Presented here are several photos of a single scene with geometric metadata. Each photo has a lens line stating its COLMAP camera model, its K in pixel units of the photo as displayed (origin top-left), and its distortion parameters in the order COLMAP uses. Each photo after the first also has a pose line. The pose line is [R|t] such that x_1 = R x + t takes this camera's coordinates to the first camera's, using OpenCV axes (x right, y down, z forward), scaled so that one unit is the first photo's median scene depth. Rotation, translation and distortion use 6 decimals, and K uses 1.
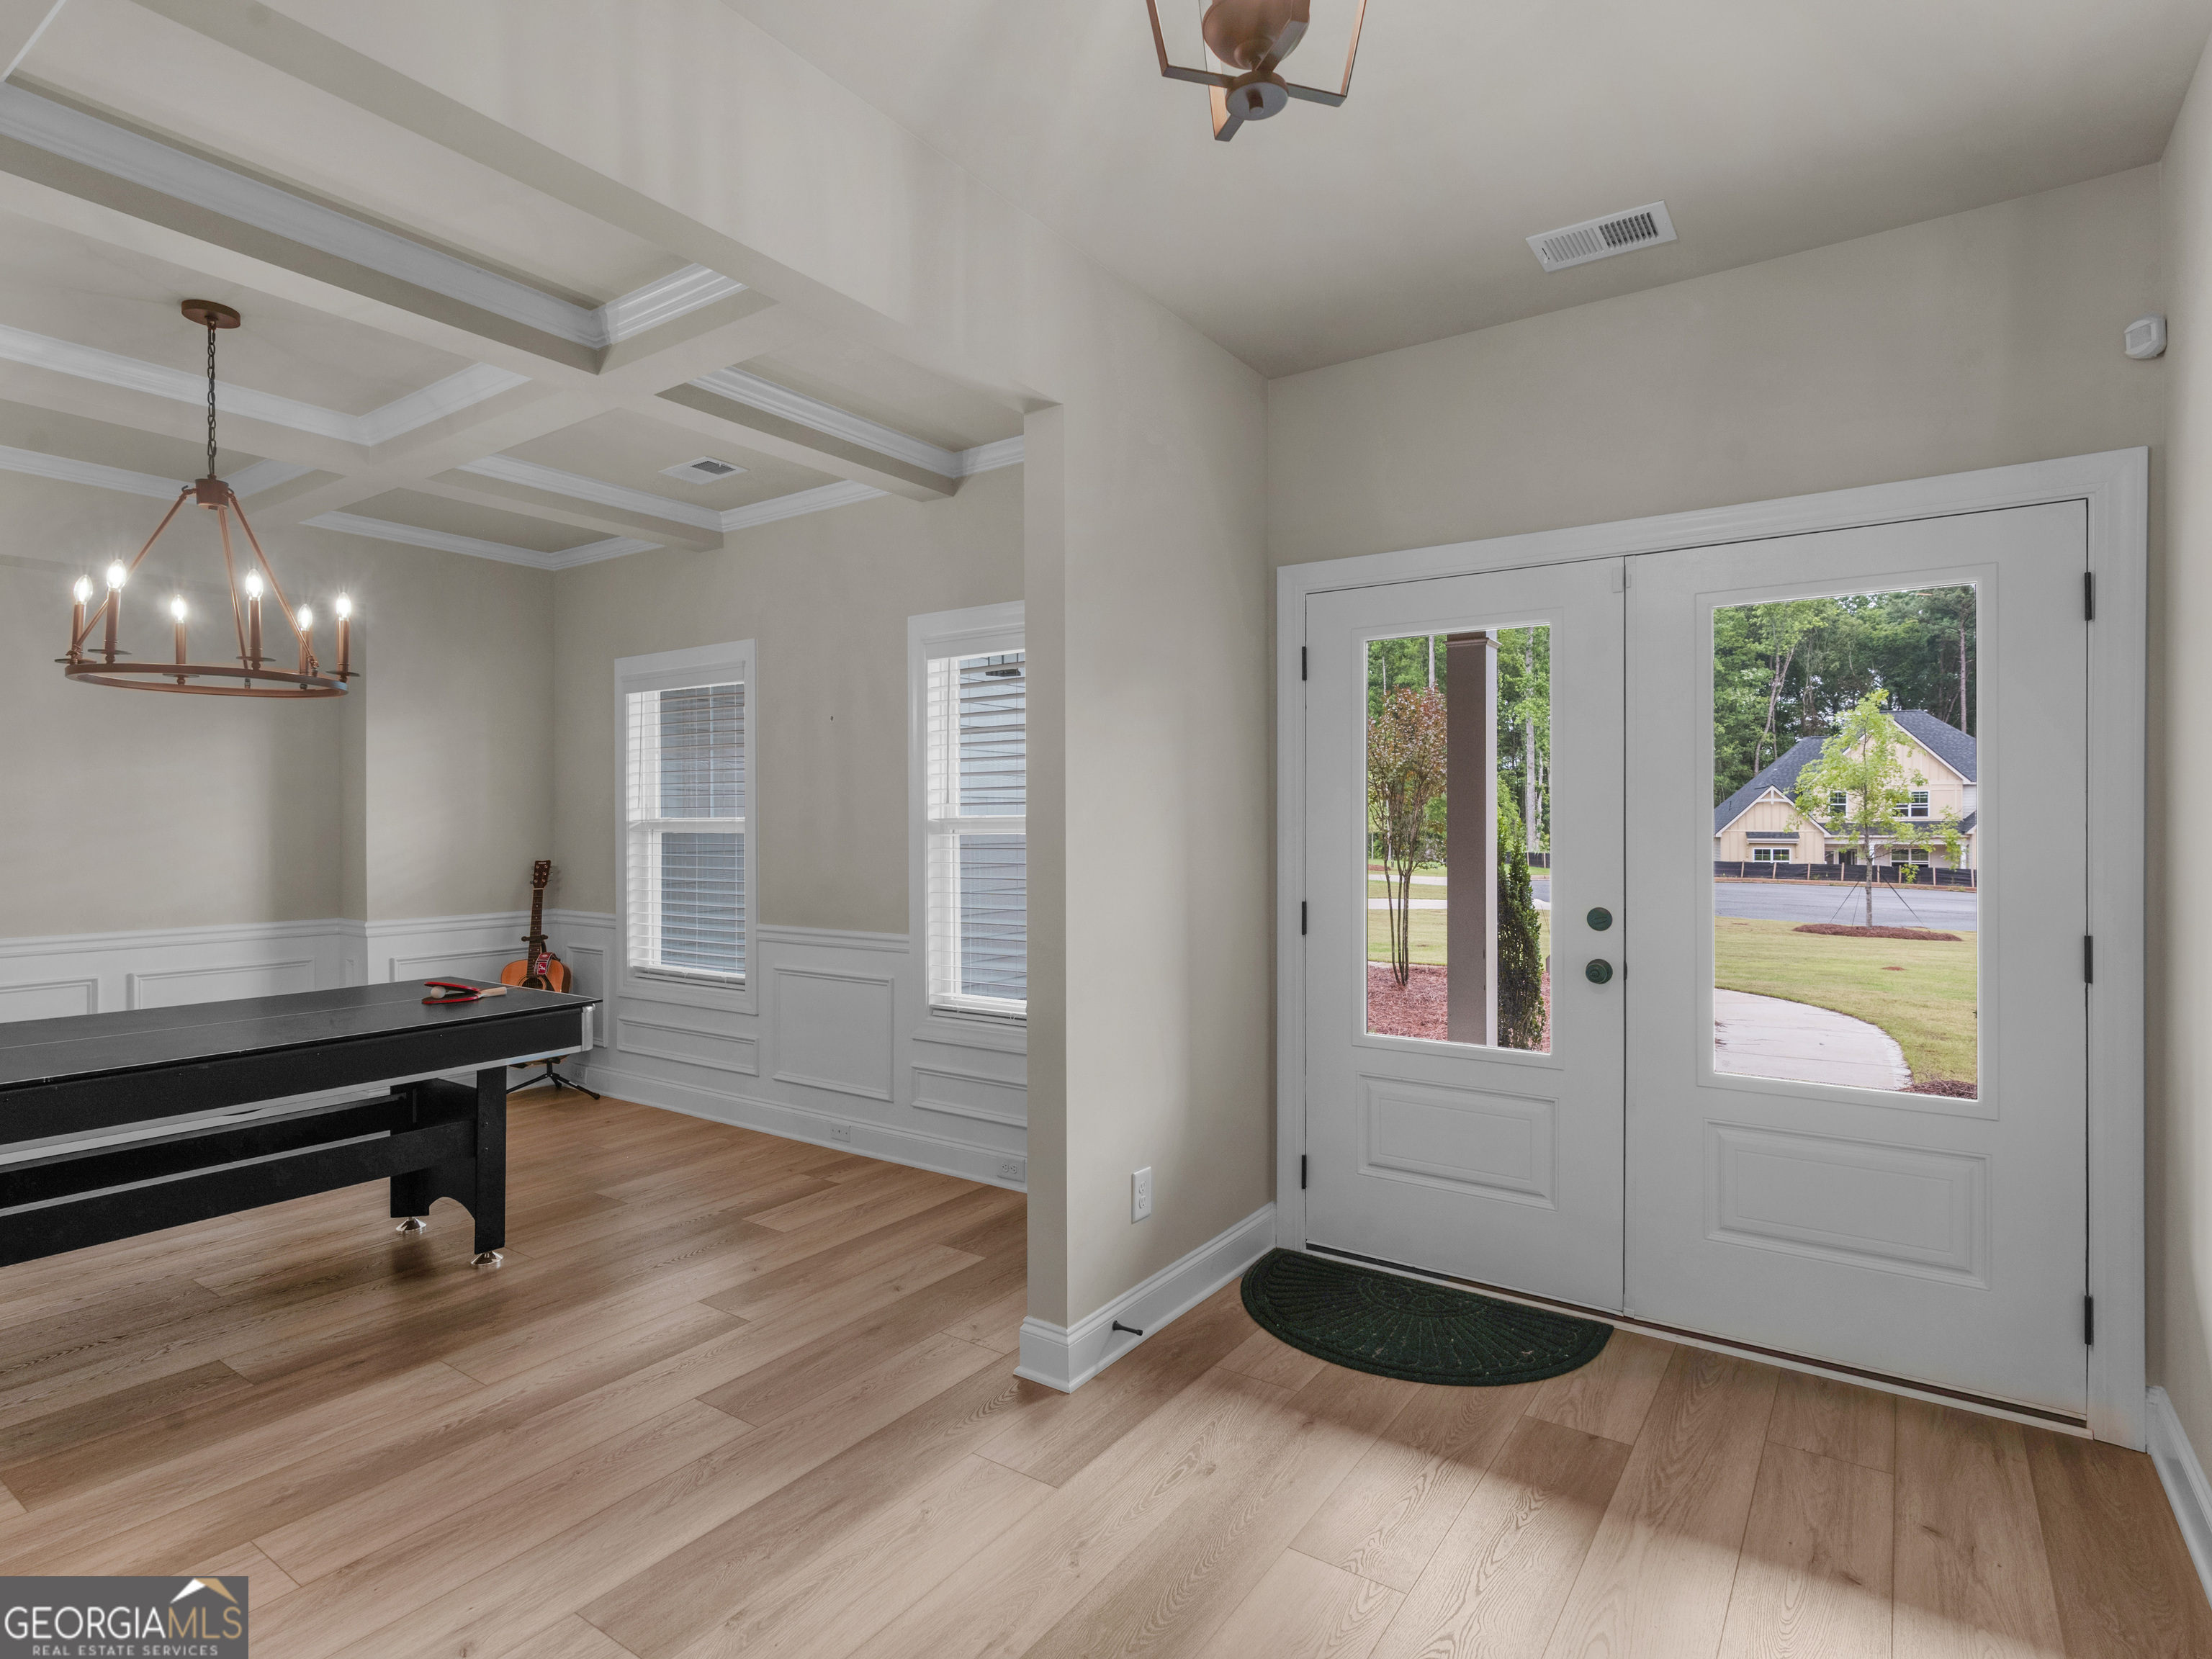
lens RADIAL K [[1138.6, 0, 1106.0], [0, 1138.6, 829.5], [0, 0, 1]] dist [0.011298, 0.000262]
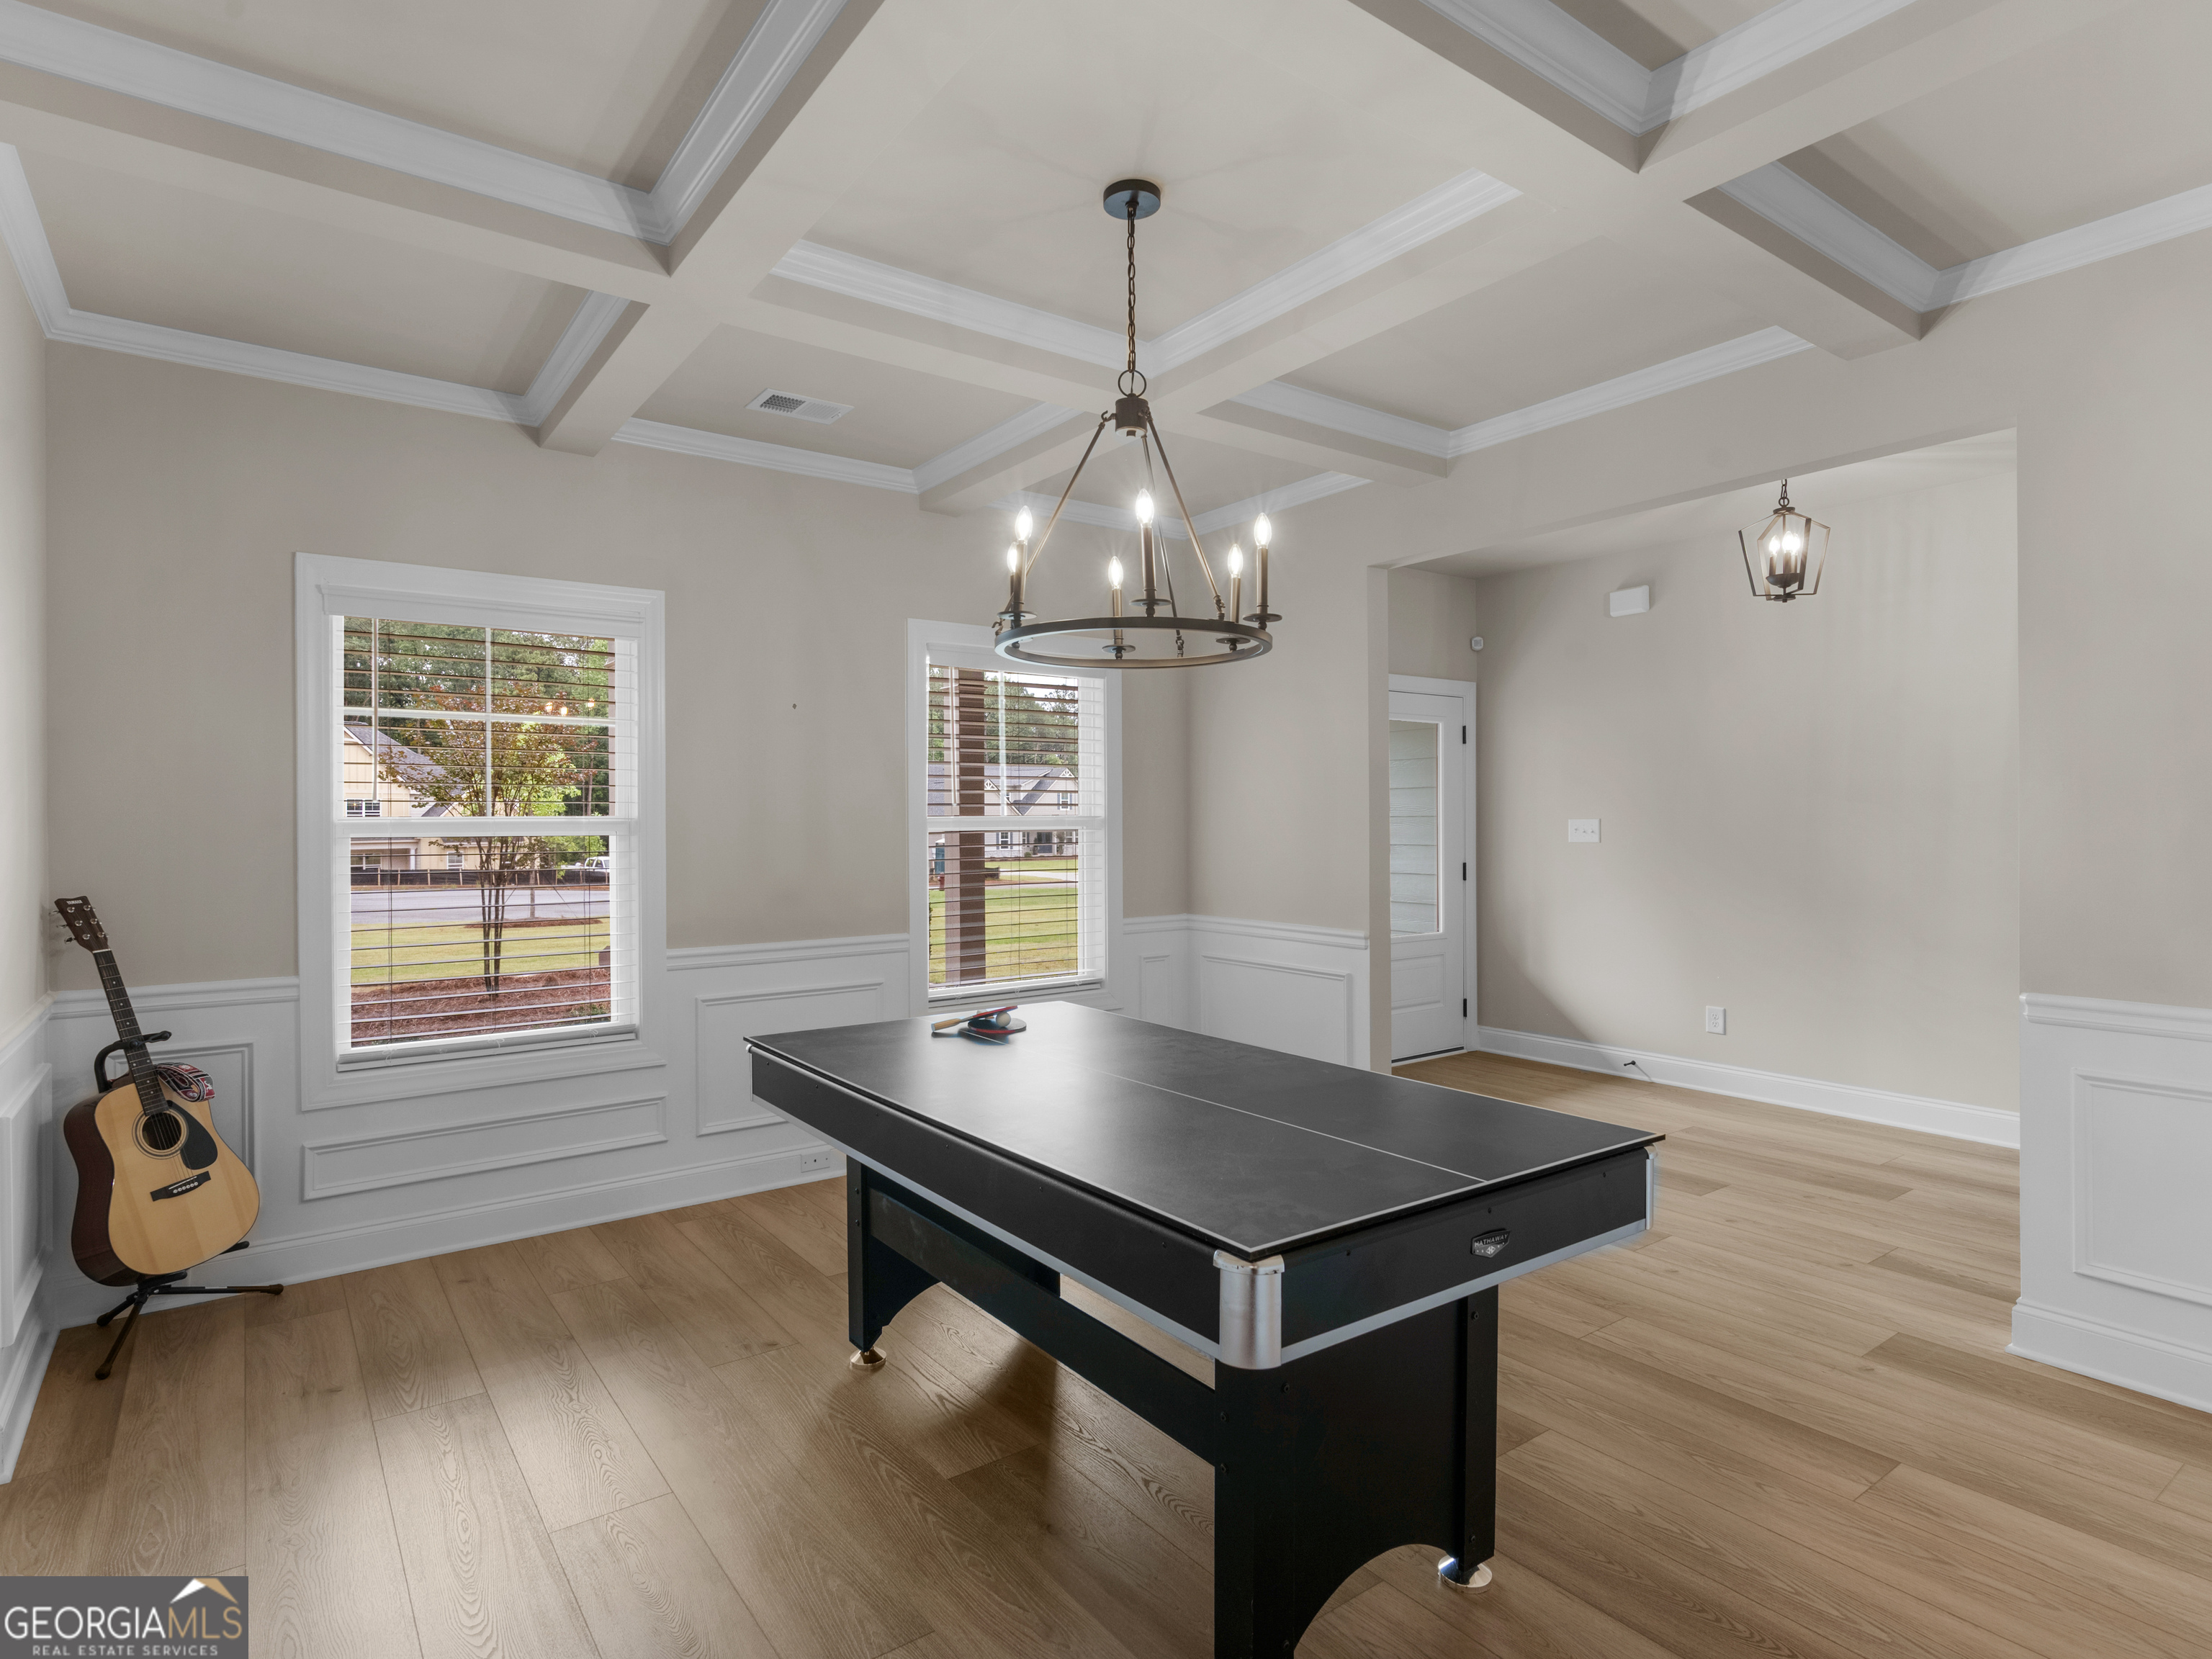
lens RADIAL K [[1150.7, 0, 1027.9], [0, 1150.7, 823.3], [0, 0, 1]] dist [0.004326, -0.000198]
pose [[0.363044, 0.003103, 0.931767, -1.083916], [0.012251, 0.999892, -0.008104, 0.004896], [-0.931691, 0.014357, 0.362967, 0.529519]]
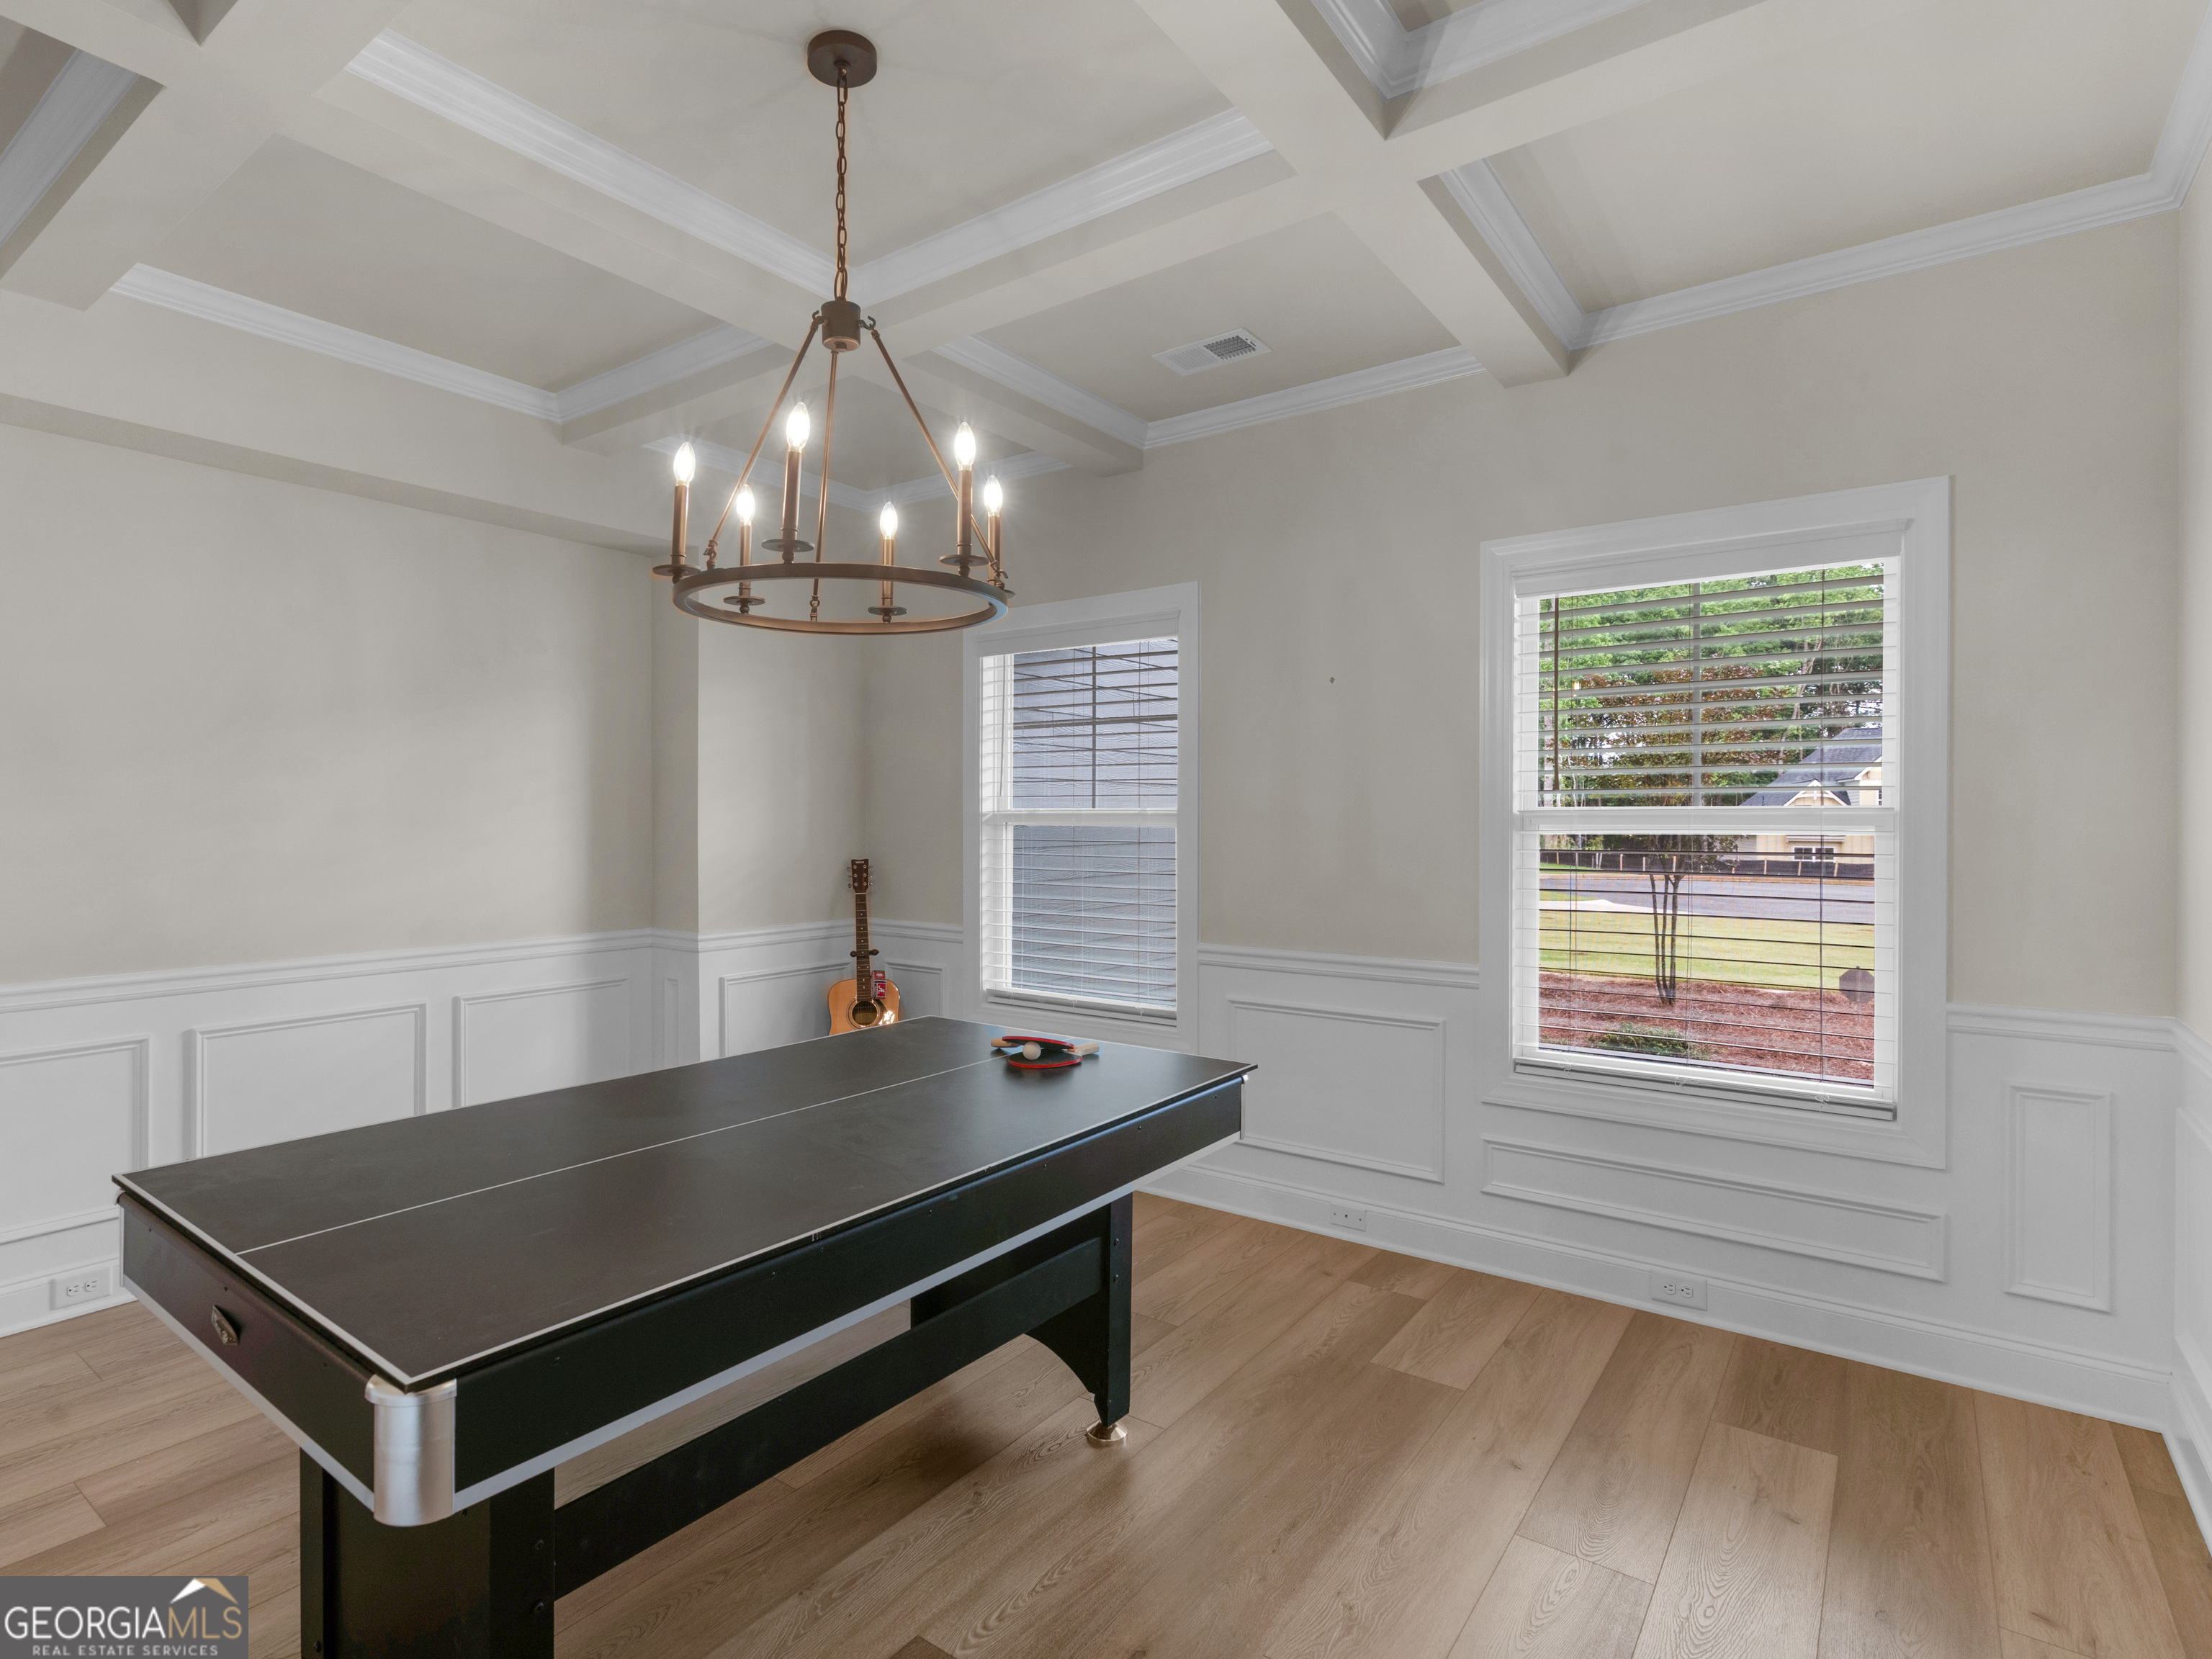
lens RADIAL K [[1150.7, 0, 1027.9], [0, 1150.7, 823.3], [0, 0, 1]] dist [0.004326, -0.000198]
pose [[0.998243, 0.004975, -0.059046, -0.424436], [-0.005001, 0.999987, -0.000297, 0.000867], [0.059044, 0.000592, 0.998255, 0.221318]]
